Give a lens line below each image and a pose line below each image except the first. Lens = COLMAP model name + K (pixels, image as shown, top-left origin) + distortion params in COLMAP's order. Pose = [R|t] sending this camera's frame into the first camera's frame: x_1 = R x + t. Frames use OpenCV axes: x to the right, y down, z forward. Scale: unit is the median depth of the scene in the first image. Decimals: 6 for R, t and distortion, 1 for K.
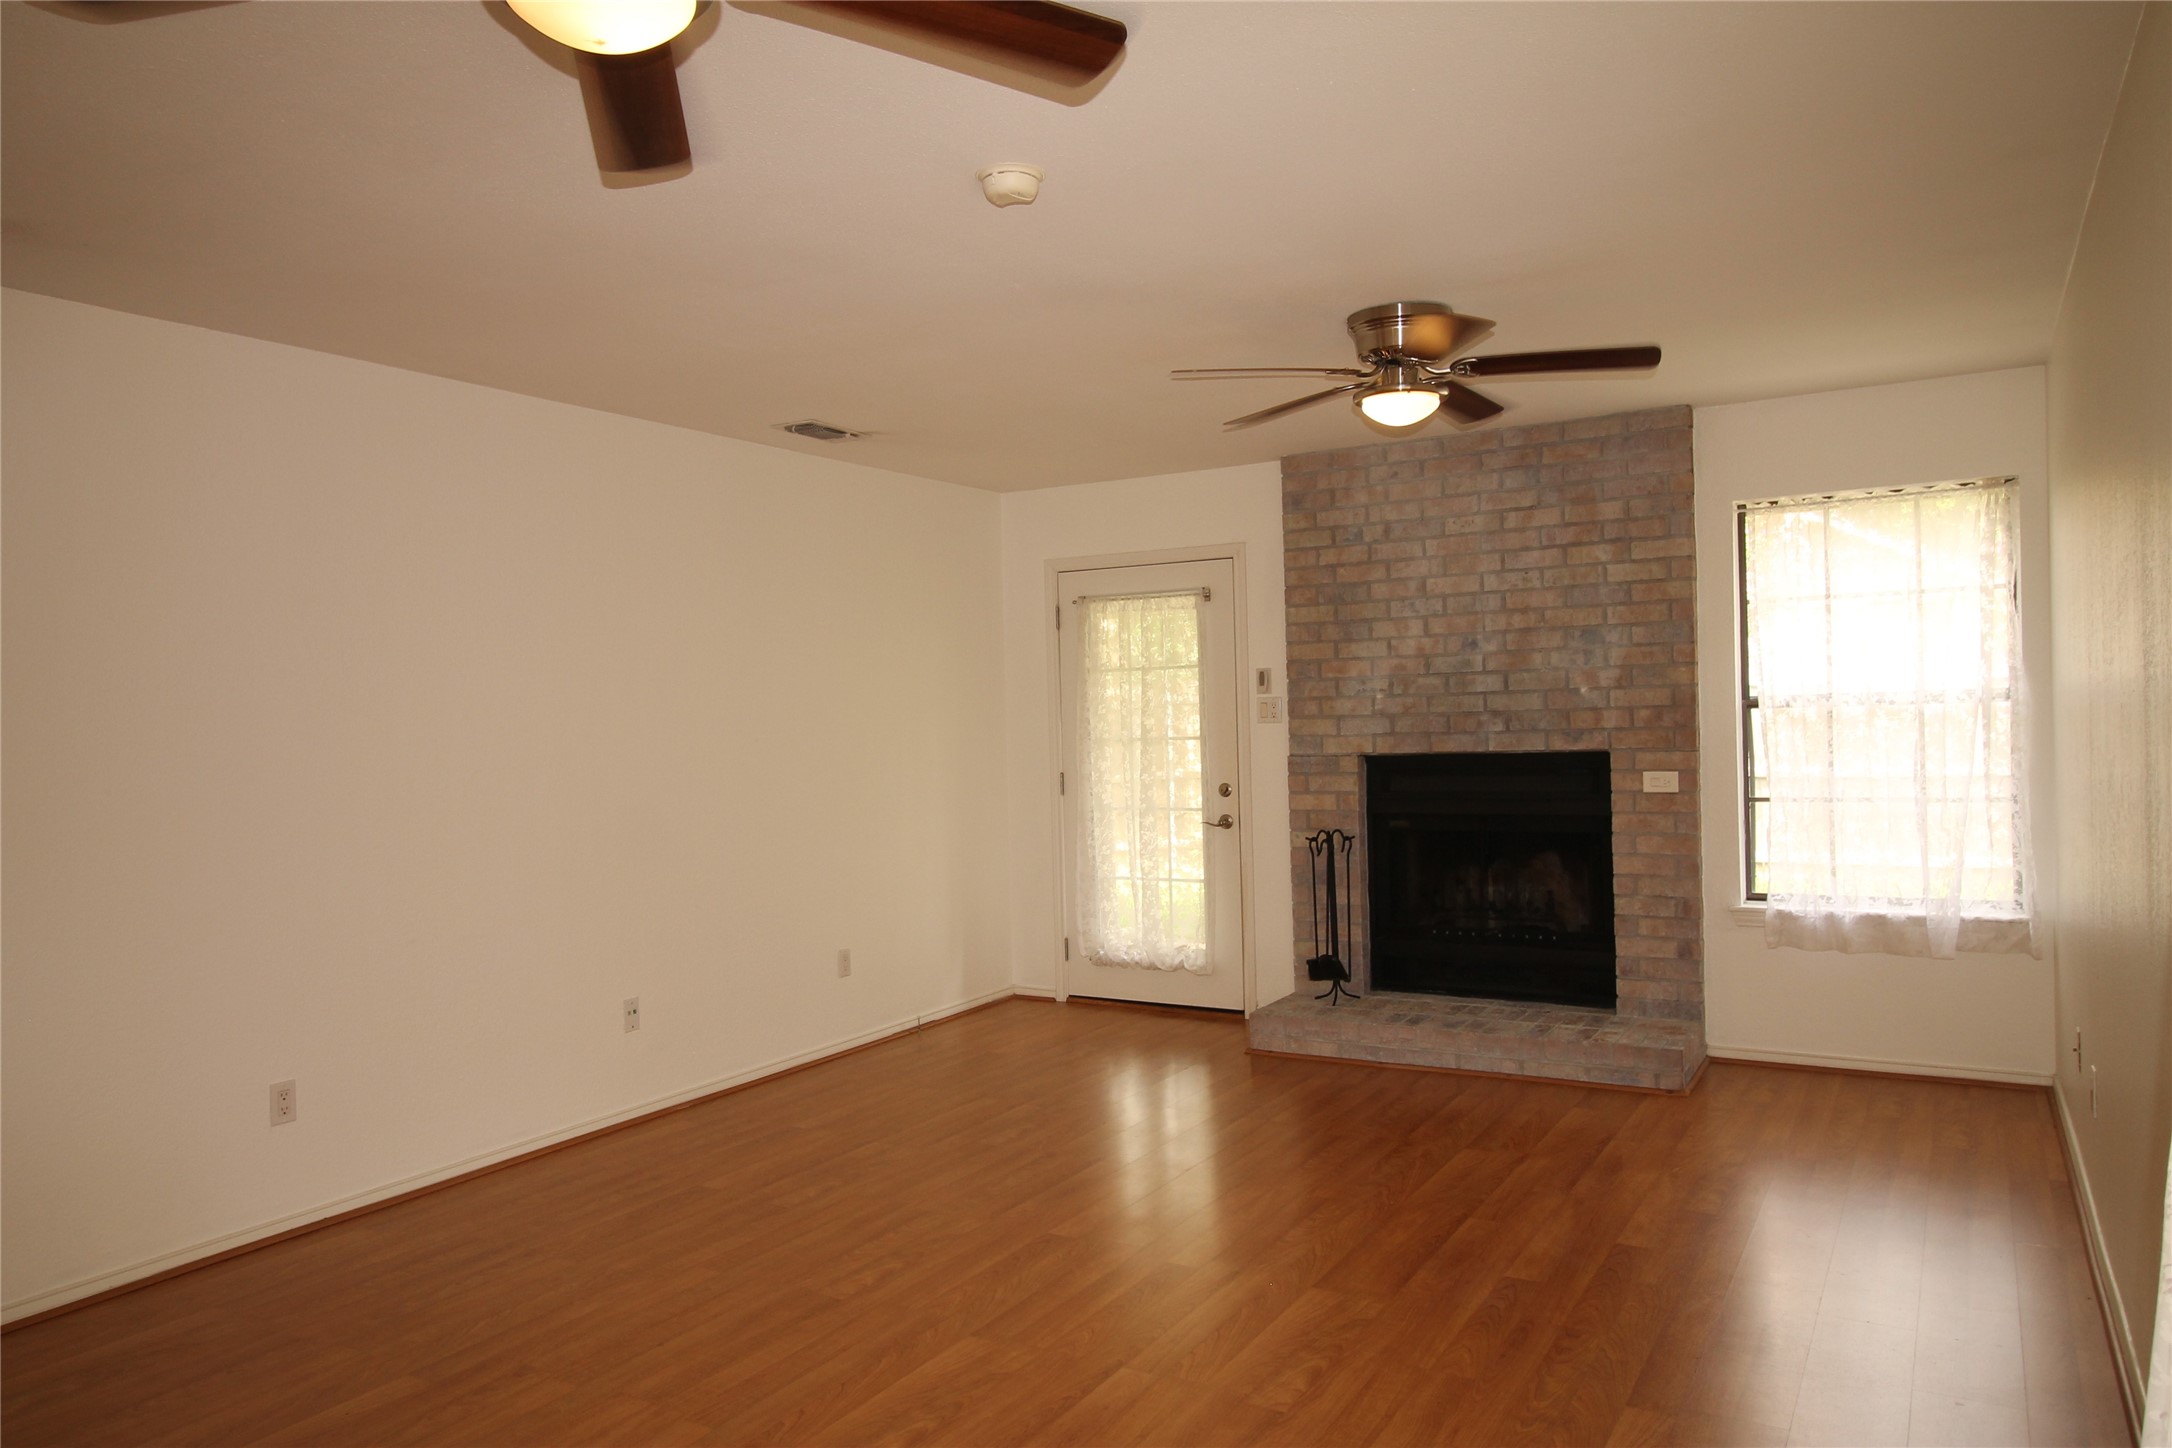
lens RADIAL K [[1464.6, 0, 1090.4], [0, 1464.6, 723.6], [0, 0, 1]] dist [0.011437, -0.010435]
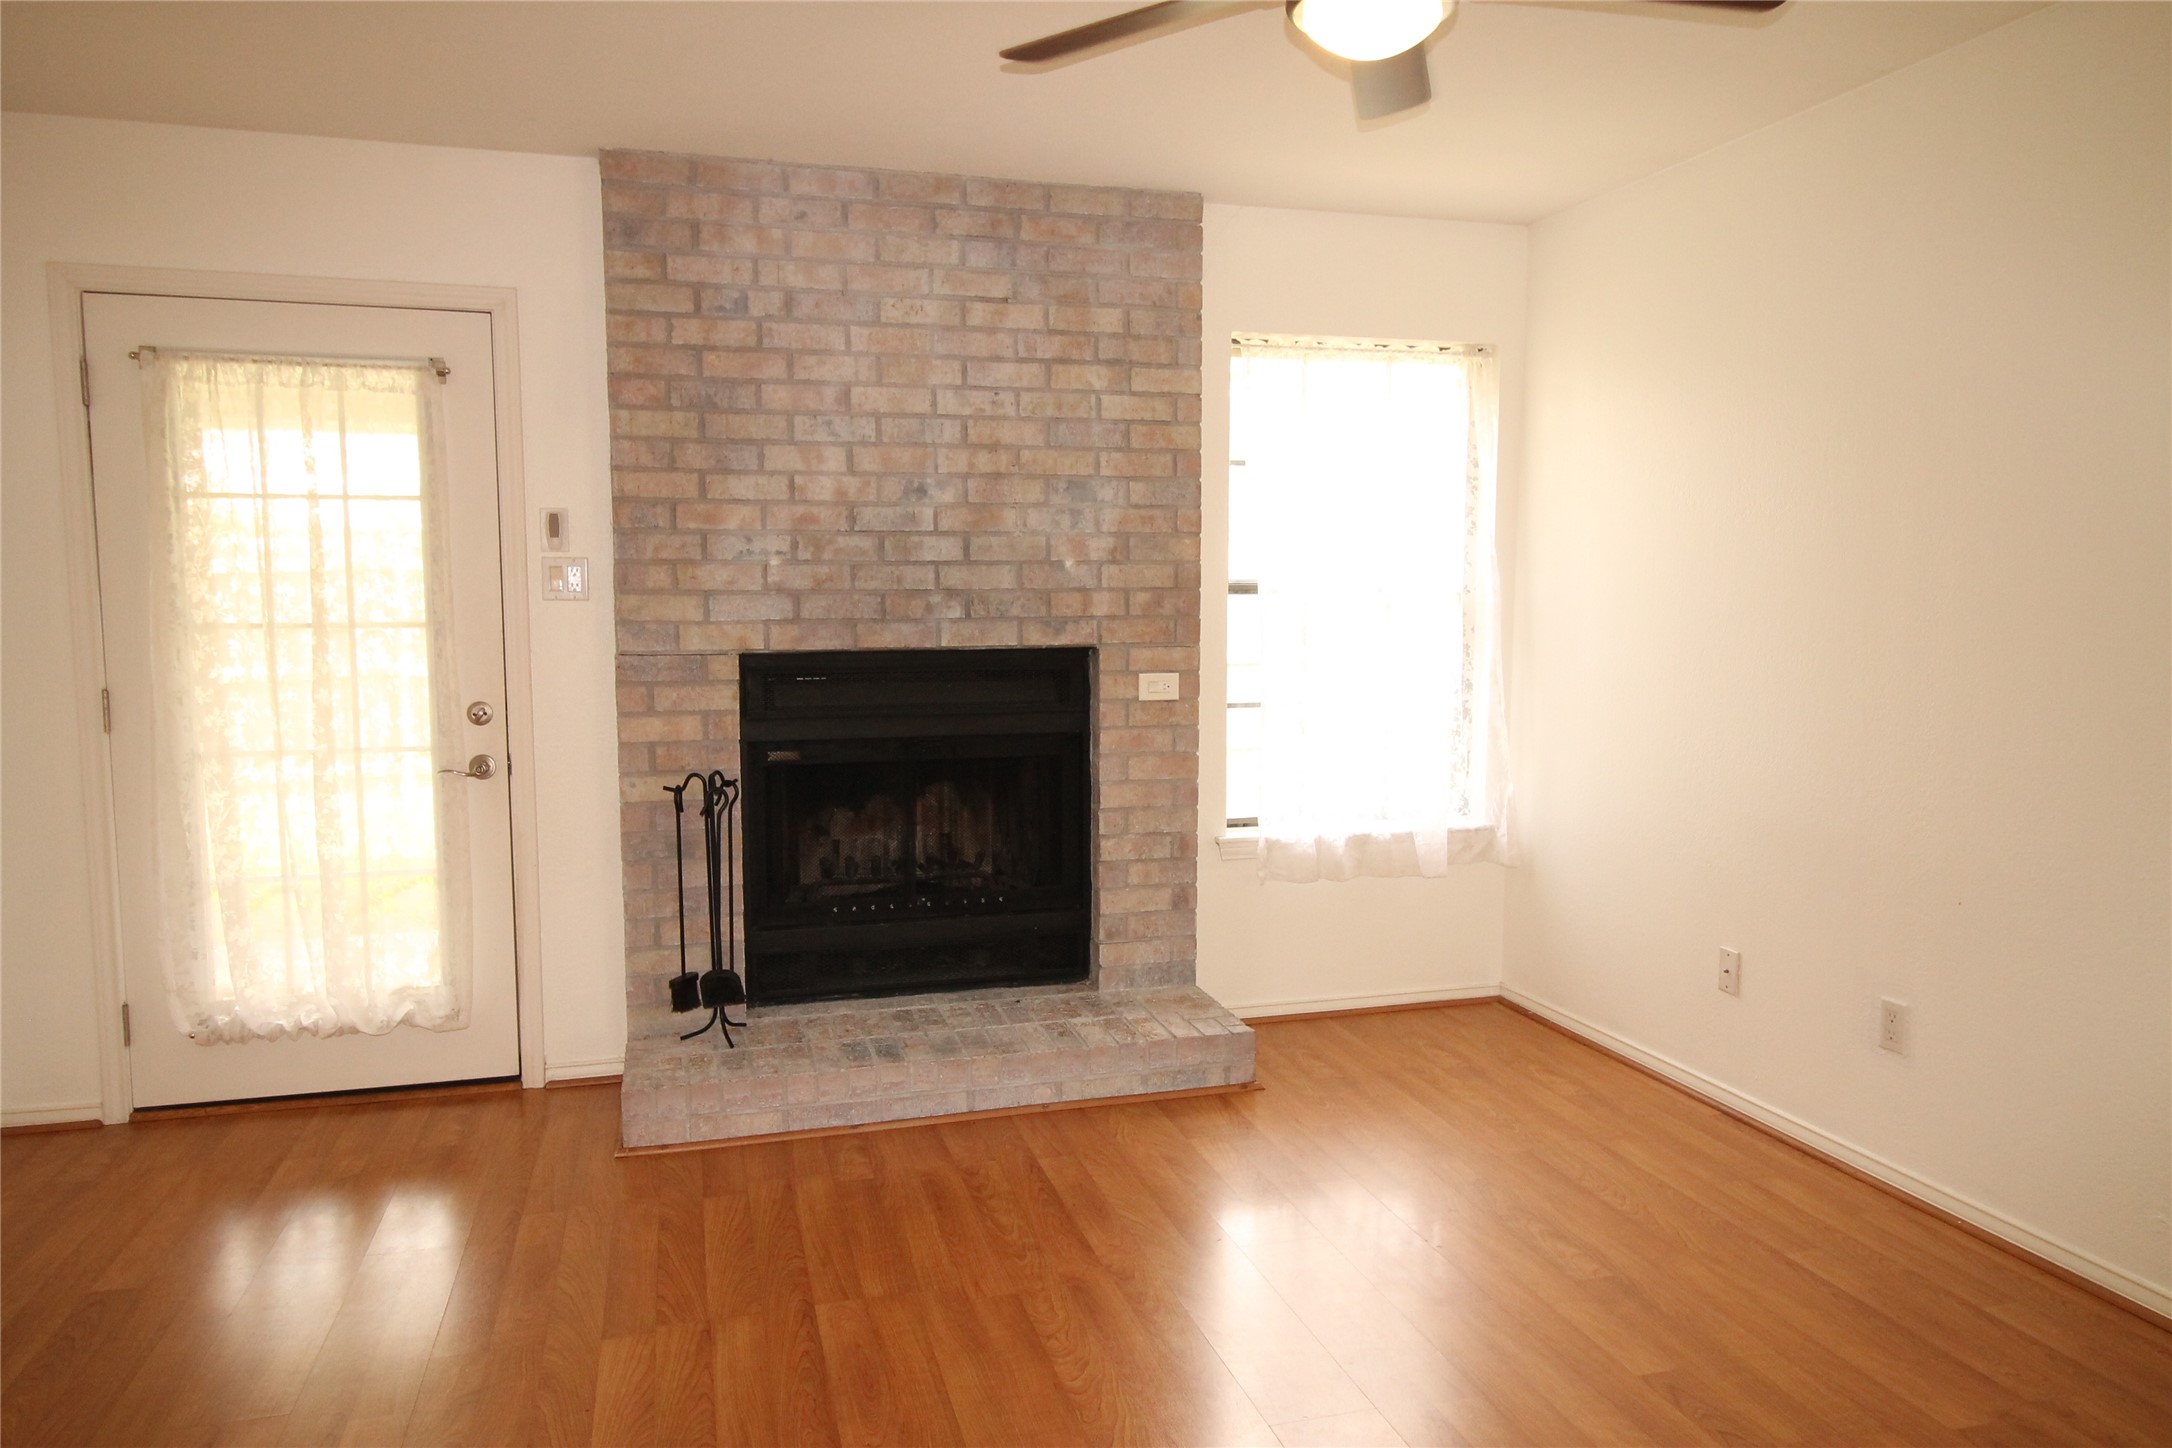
lens RADIAL K [[1464.6, 0, 1085.7], [0, 1464.6, 731.3], [0, 0, 1]] dist [0.011437, -0.010435]
pose [[0.686754, -0.041981, 0.725677, -0.184174], [-0.012964, 0.997465, 0.069972, 0.008947], [-0.726775, -0.057462, 0.684468, 0.459721]]
